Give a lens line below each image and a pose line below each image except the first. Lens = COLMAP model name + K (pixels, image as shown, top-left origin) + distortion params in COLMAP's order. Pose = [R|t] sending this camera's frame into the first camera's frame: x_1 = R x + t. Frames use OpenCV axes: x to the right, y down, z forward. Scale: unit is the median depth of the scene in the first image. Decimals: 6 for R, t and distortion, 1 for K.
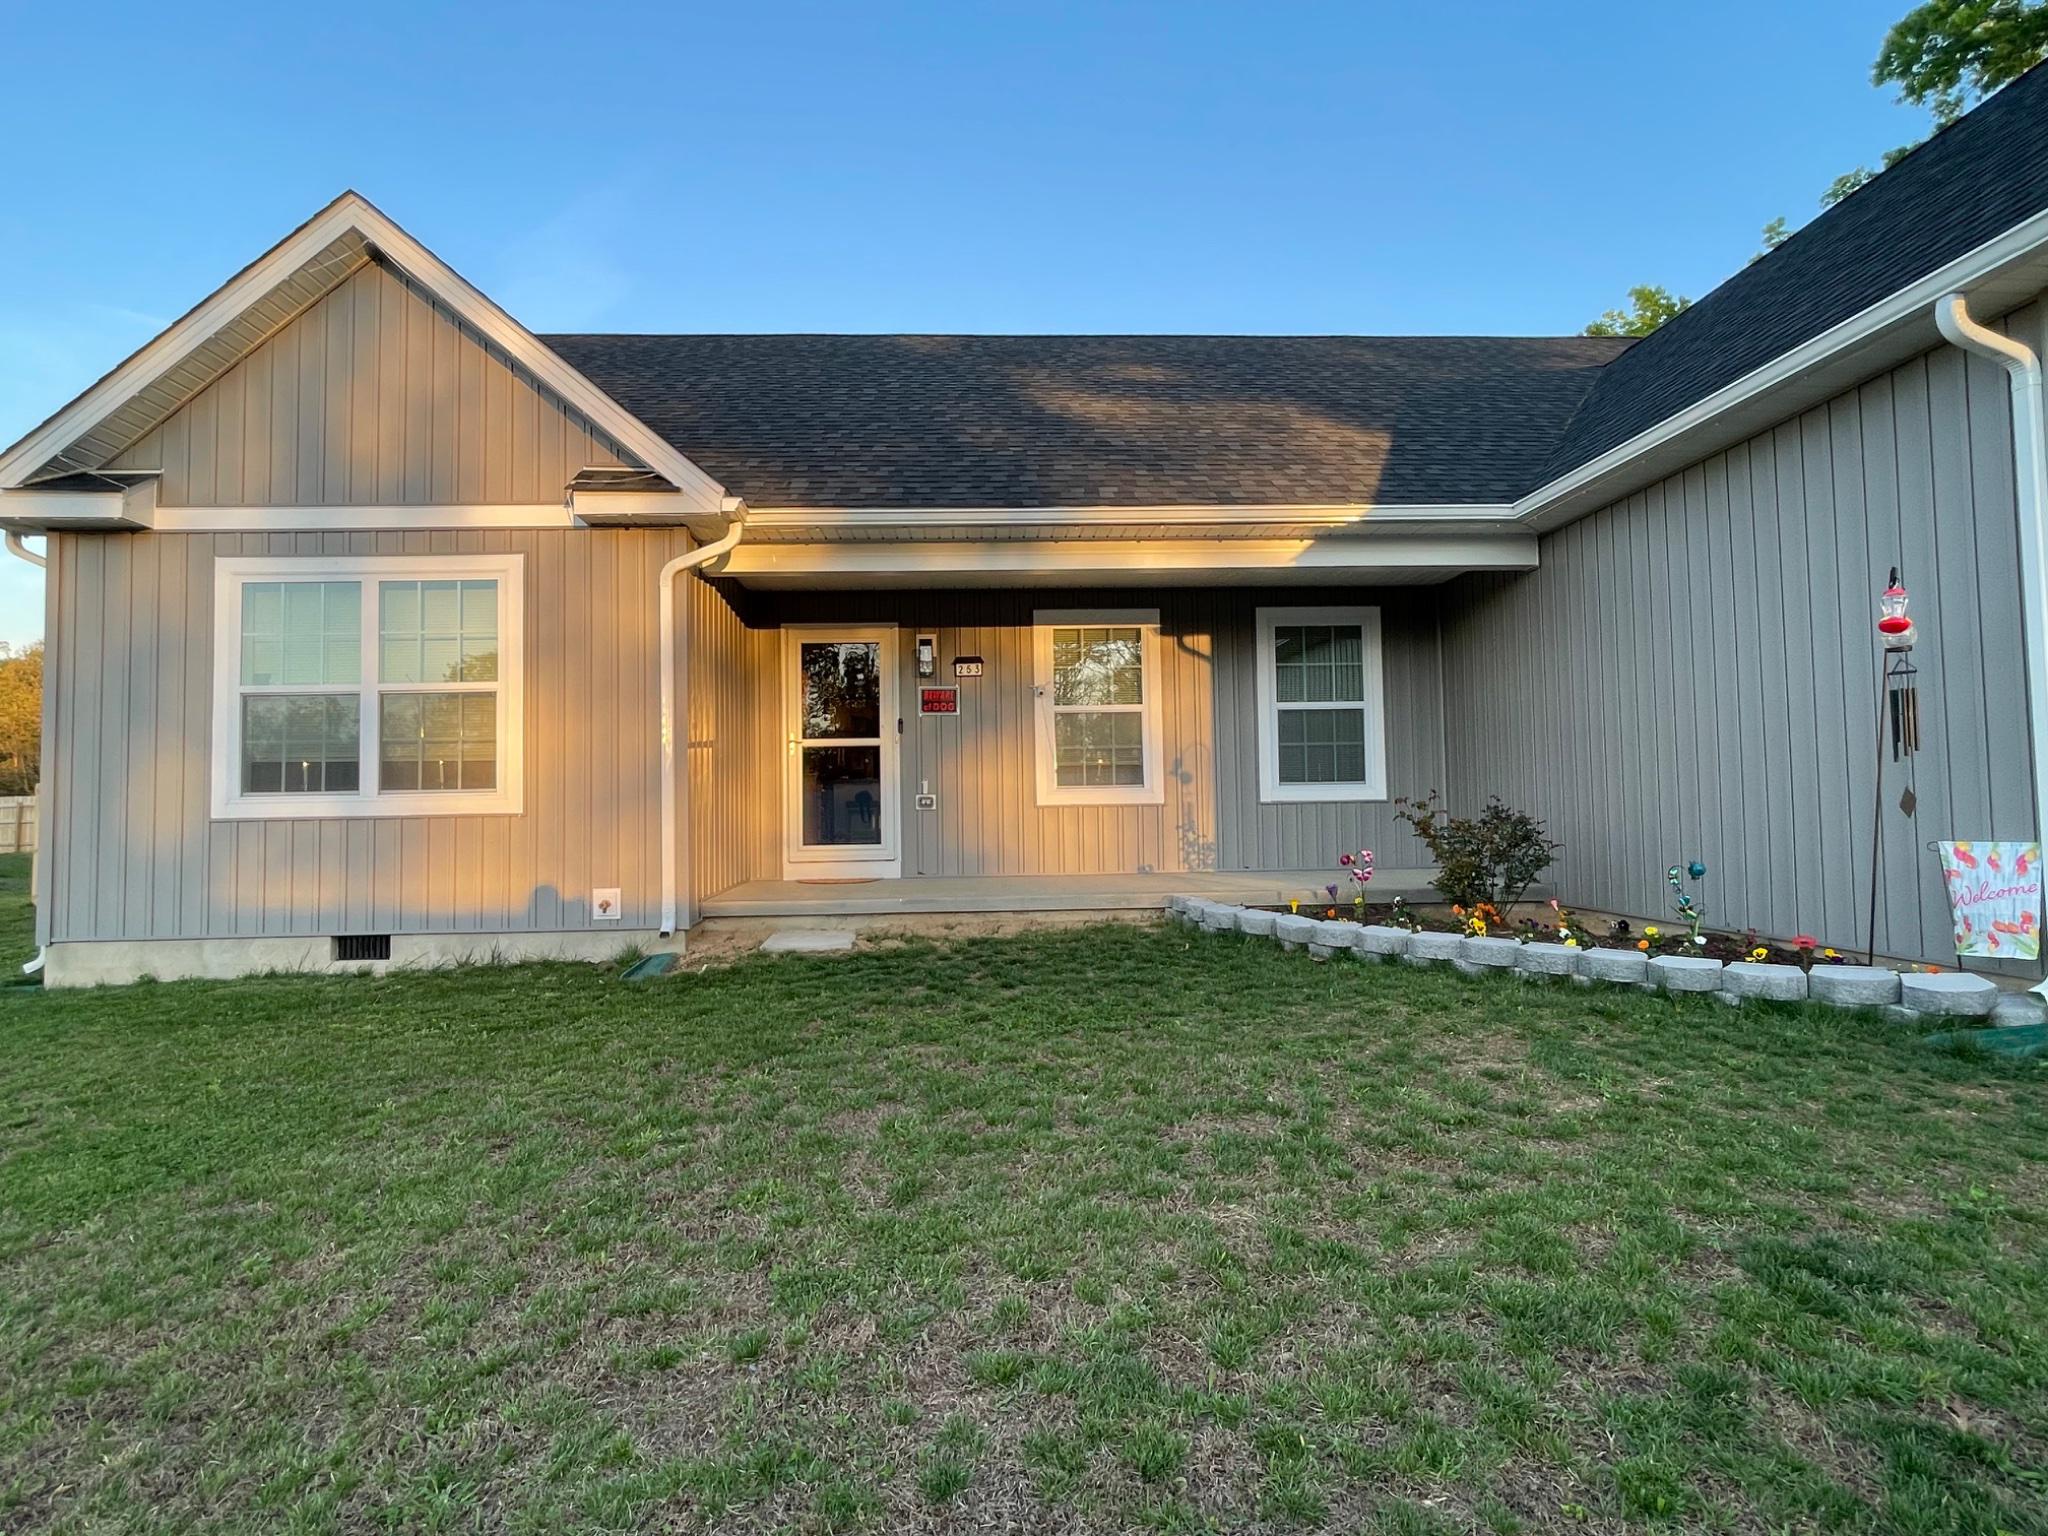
lens RADIAL K [[1094.4, 0, 1023.7], [0, 1094.4, 766.0], [0, 0, 1]] dist [0.006799, 0.003027]
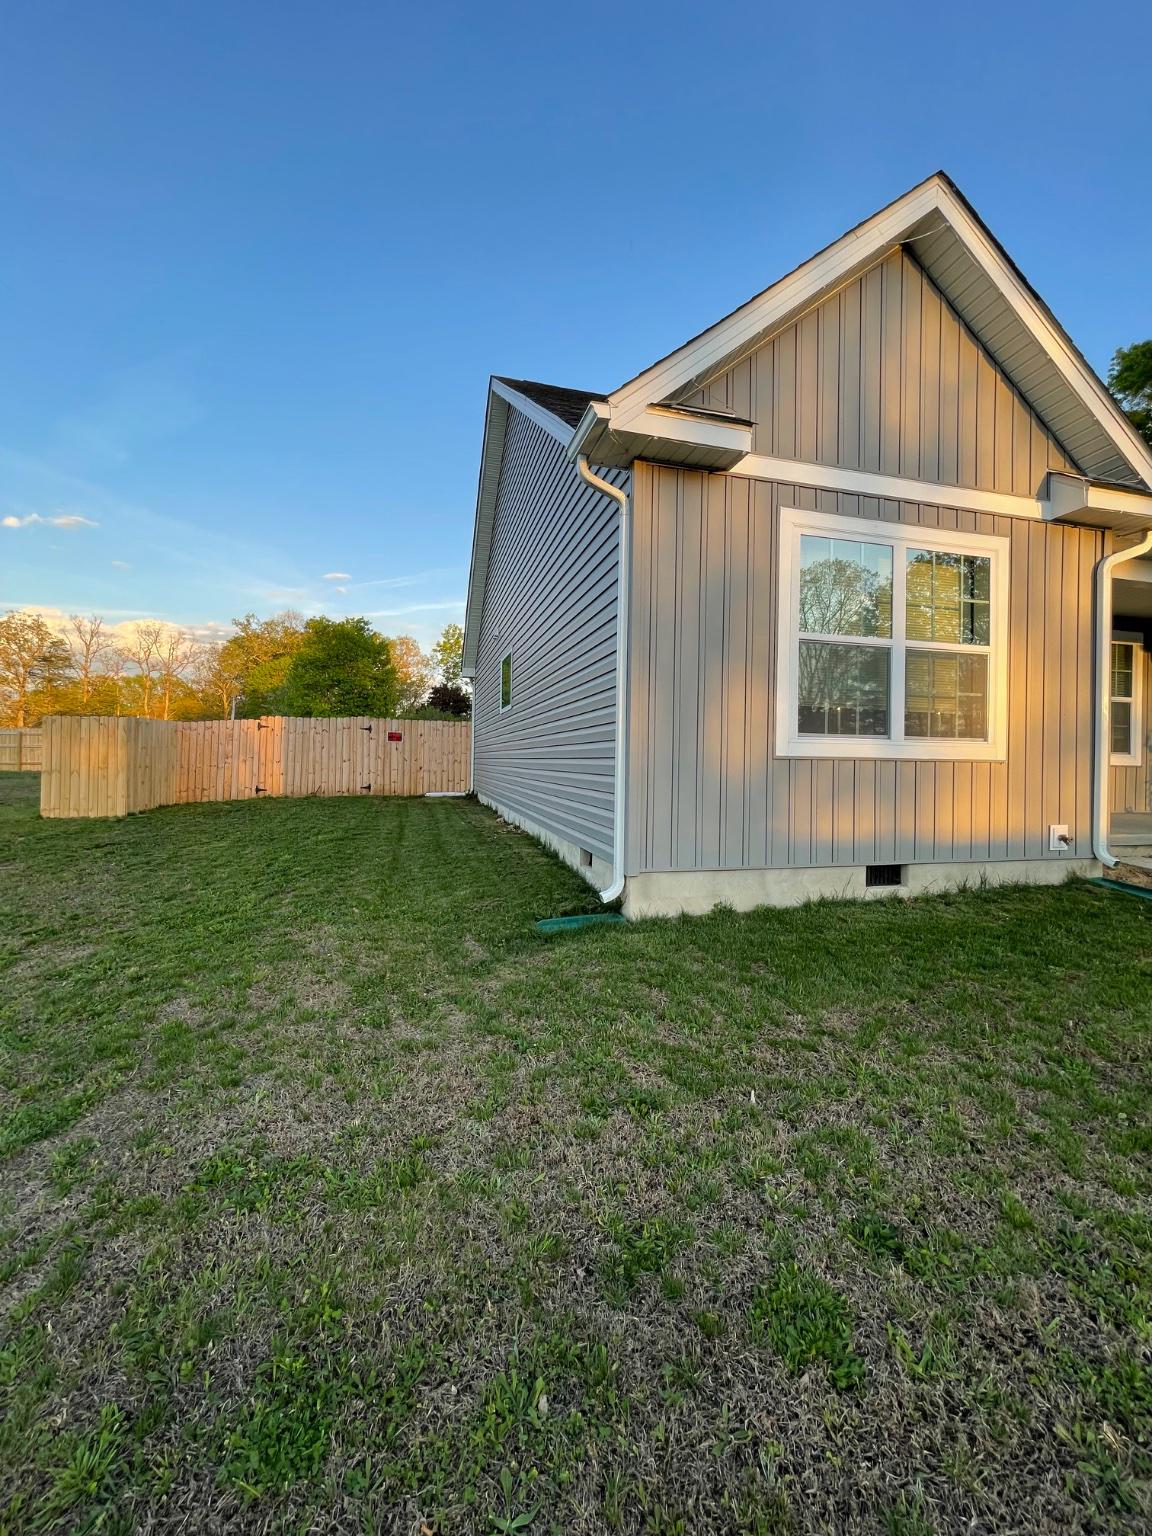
lens RADIAL K [[611.0, 0, 568.4], [0, 611.0, 762.8], [0, 0, 1]] dist [-0.000593, -0.000156]
pose [[0.970500, 0.031016, 0.239099, -1.069051], [-0.042315, 0.998210, 0.042267, 0.037933], [-0.237360, -0.051137, 0.970075, 0.475794]]
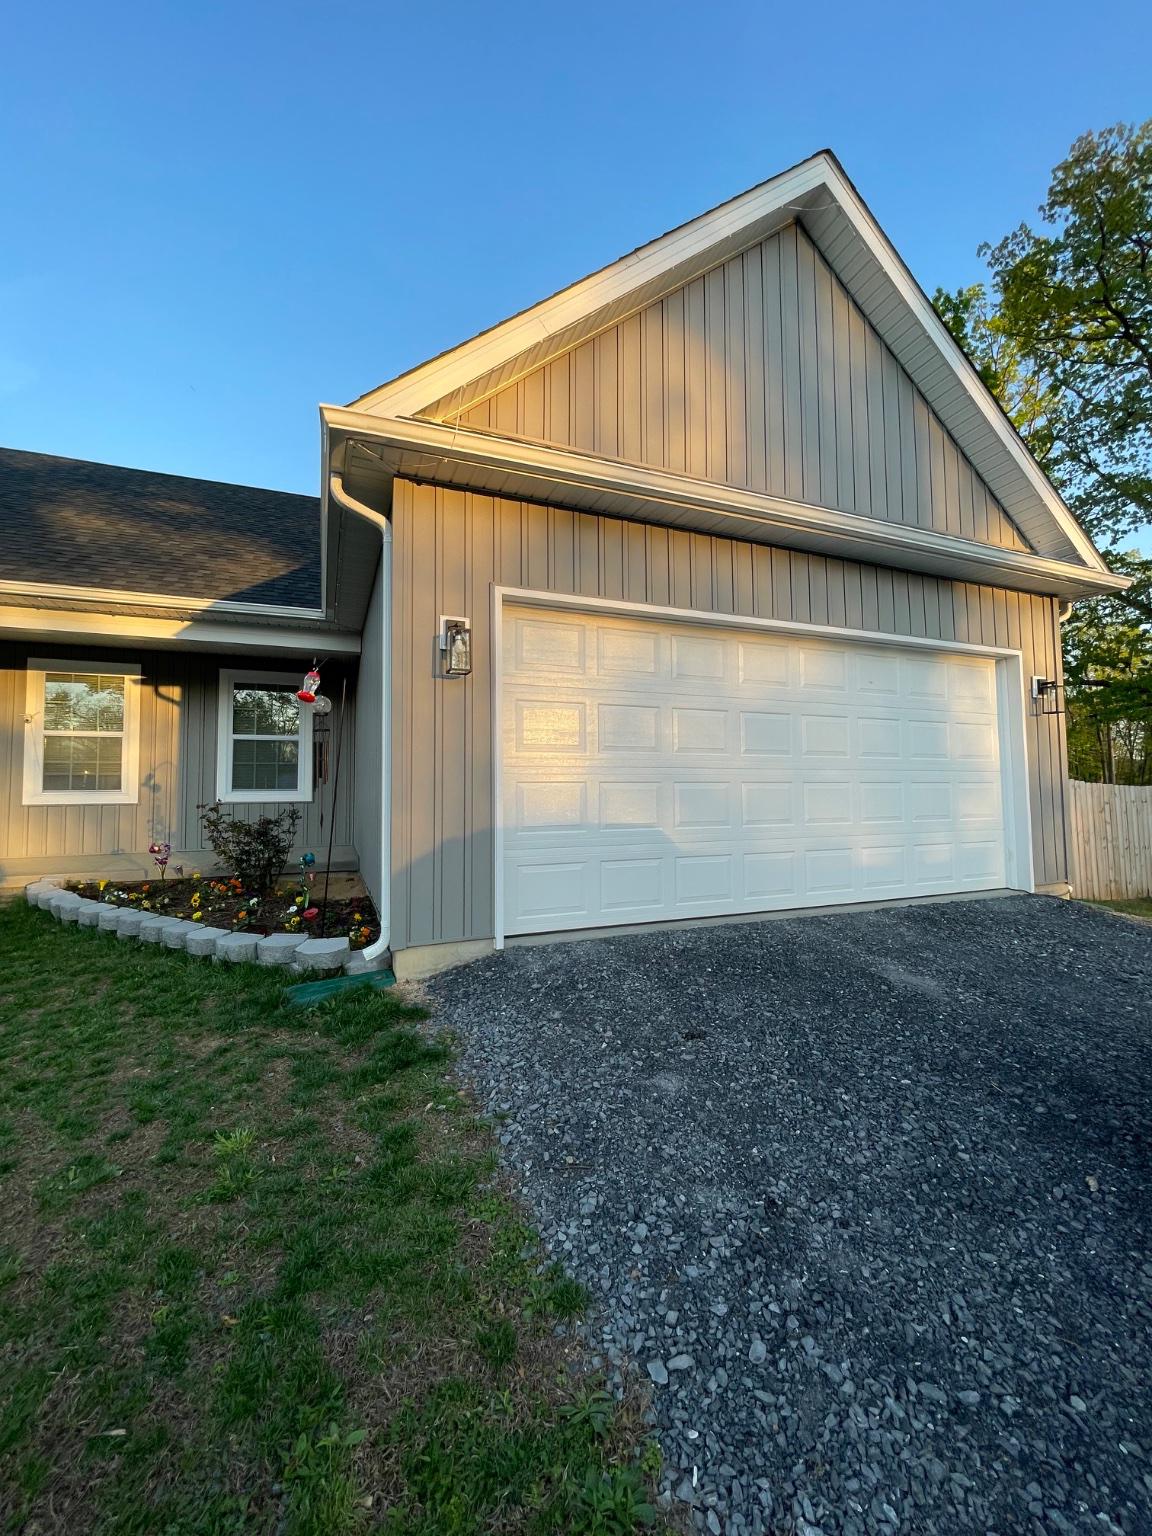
lens RADIAL K [[611.0, 0, 582.6], [0, 611.0, 762.9], [0, 0, 1]] dist [-0.000593, -0.000156]
pose [[0.929660, 0.023970, 0.367638, 0.496670], [-0.017161, 0.999615, -0.021780, -0.015113], [-0.368018, 0.013940, 0.929714, 0.084188]]
